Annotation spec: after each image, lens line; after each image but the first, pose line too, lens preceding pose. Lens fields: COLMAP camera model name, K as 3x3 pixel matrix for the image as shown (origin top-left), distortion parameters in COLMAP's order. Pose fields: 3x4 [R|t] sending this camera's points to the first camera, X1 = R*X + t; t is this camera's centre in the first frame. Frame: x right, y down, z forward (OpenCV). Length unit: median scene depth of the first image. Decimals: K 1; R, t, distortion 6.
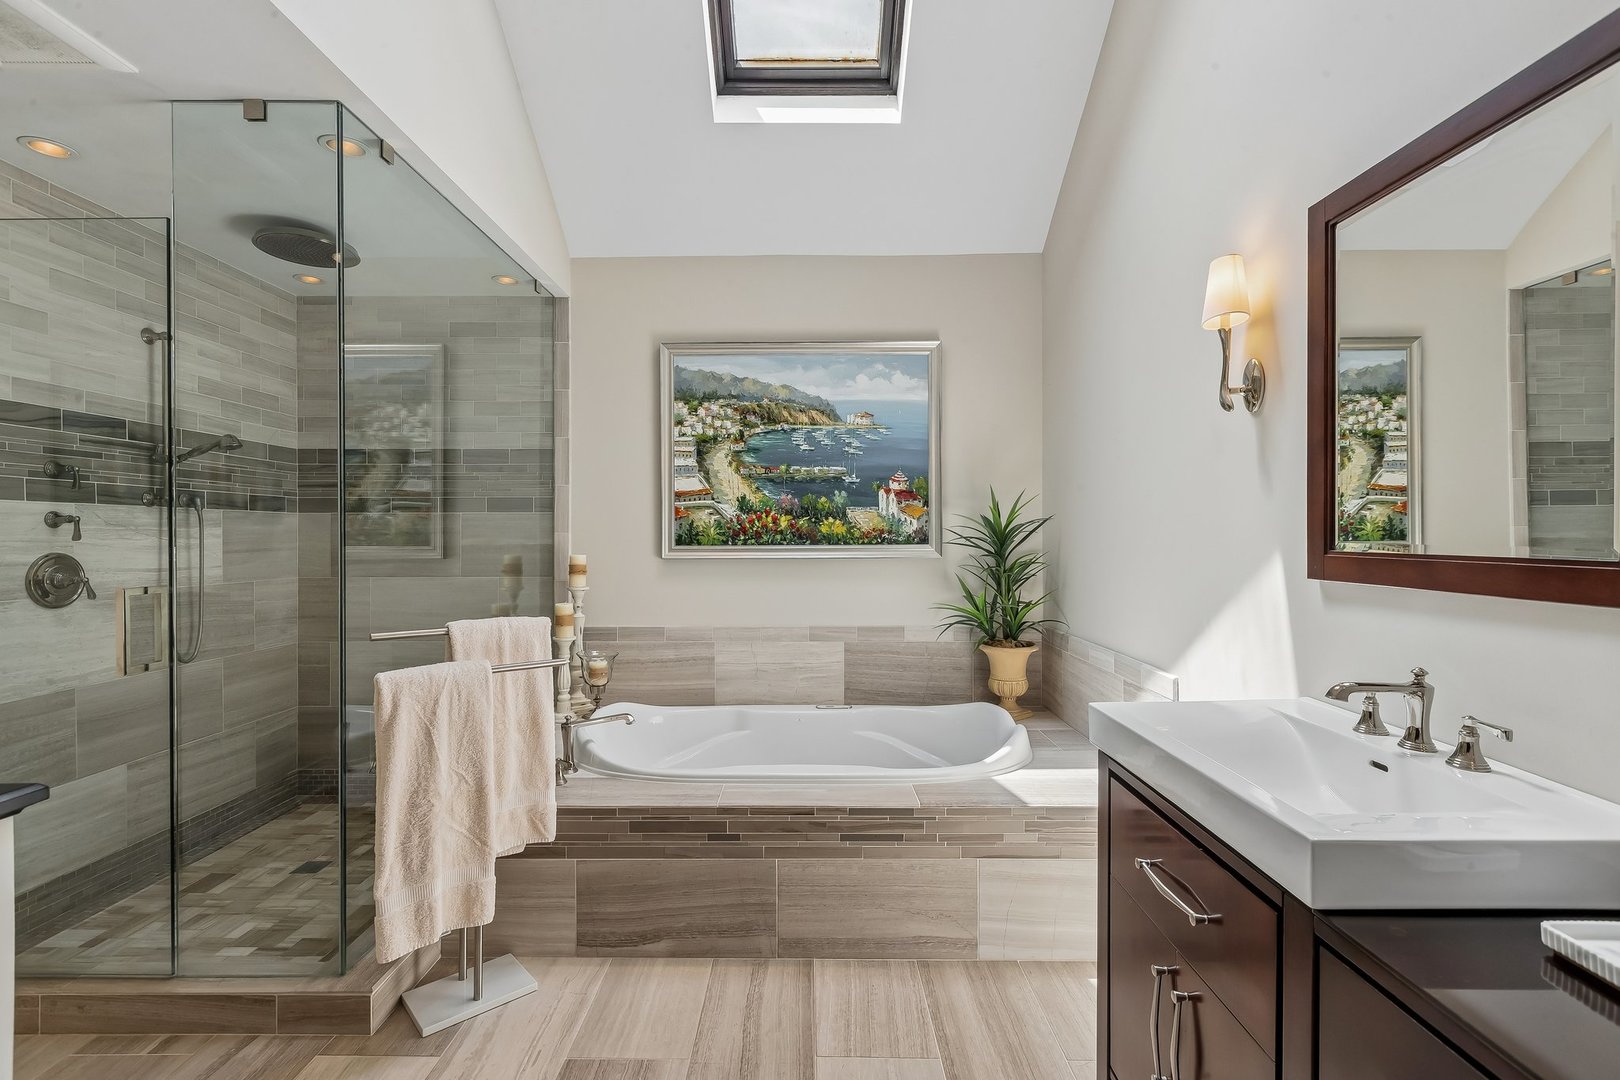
lens RADIAL K [[751.1, 0, 776.1], [0, 751.1, 537.8], [0, 0, 1]] dist [0.007277, -0.001135]
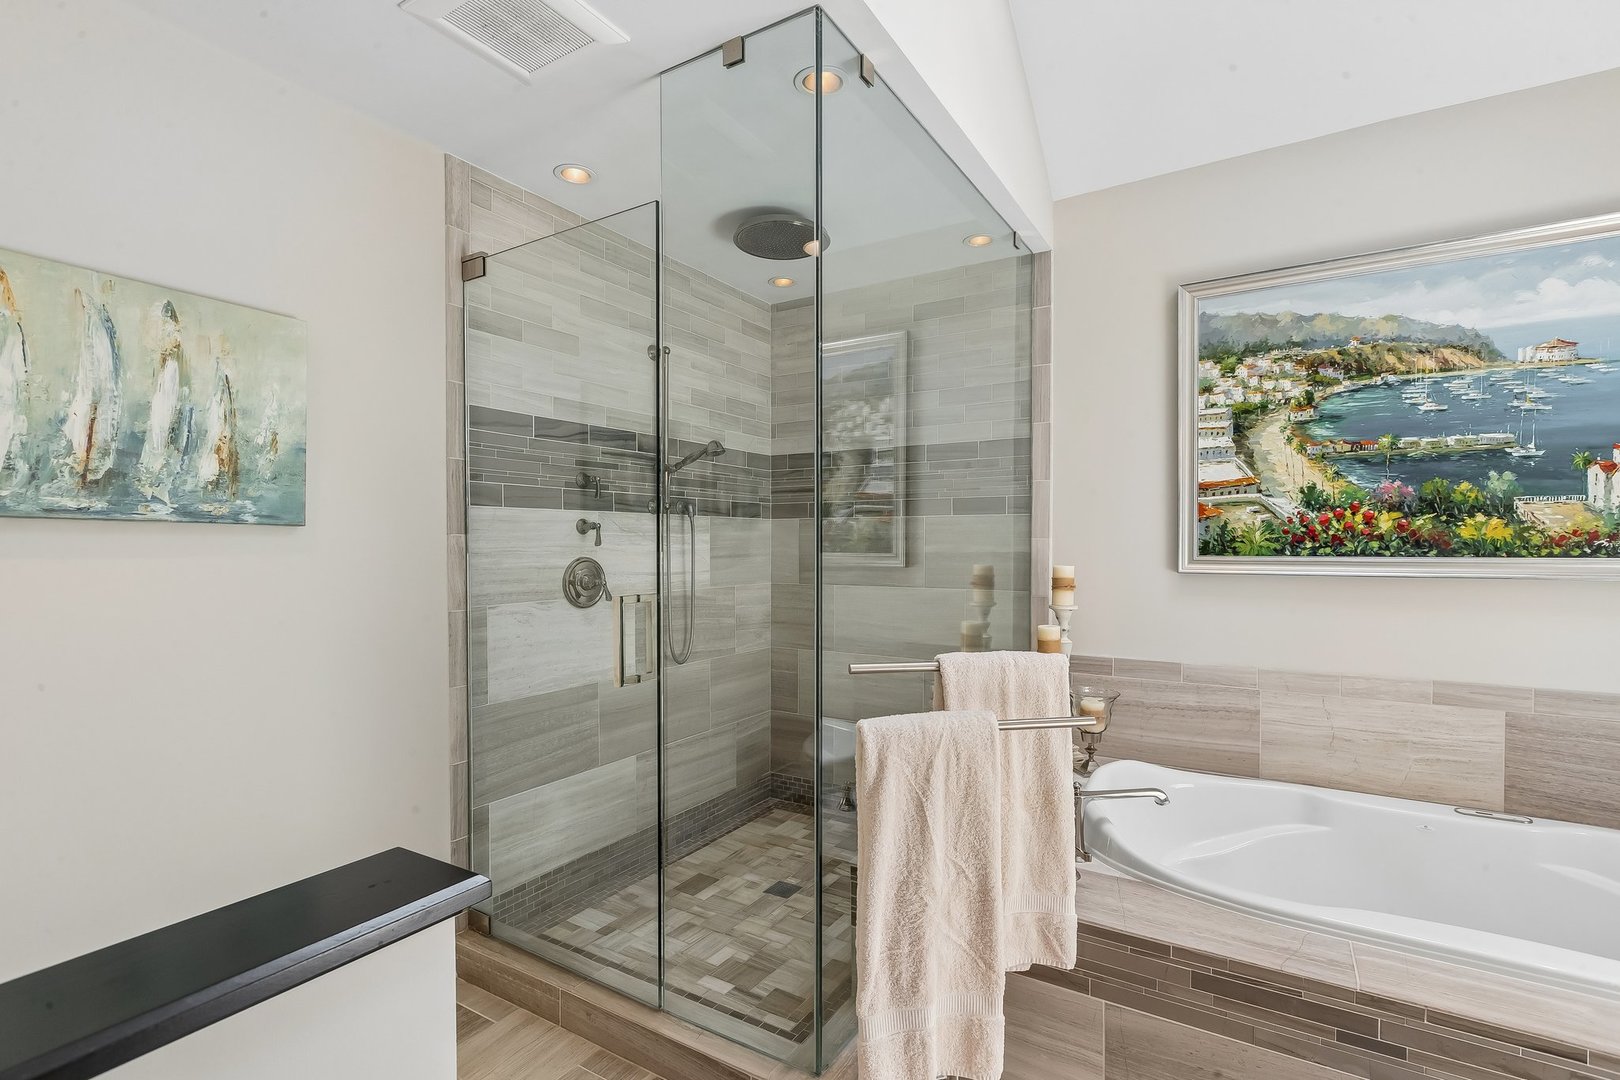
lens RADIAL K [[751.1, 0, 812.3], [0, 751.1, 541.5], [0, 0, 1]] dist [0.007277, -0.001135]
pose [[0.873411, 0.001135, -0.486983, -0.110335], [-0.002846, 0.999992, -0.002774, -0.000298], [0.486976, 0.003809, 0.873407, 0.169074]]
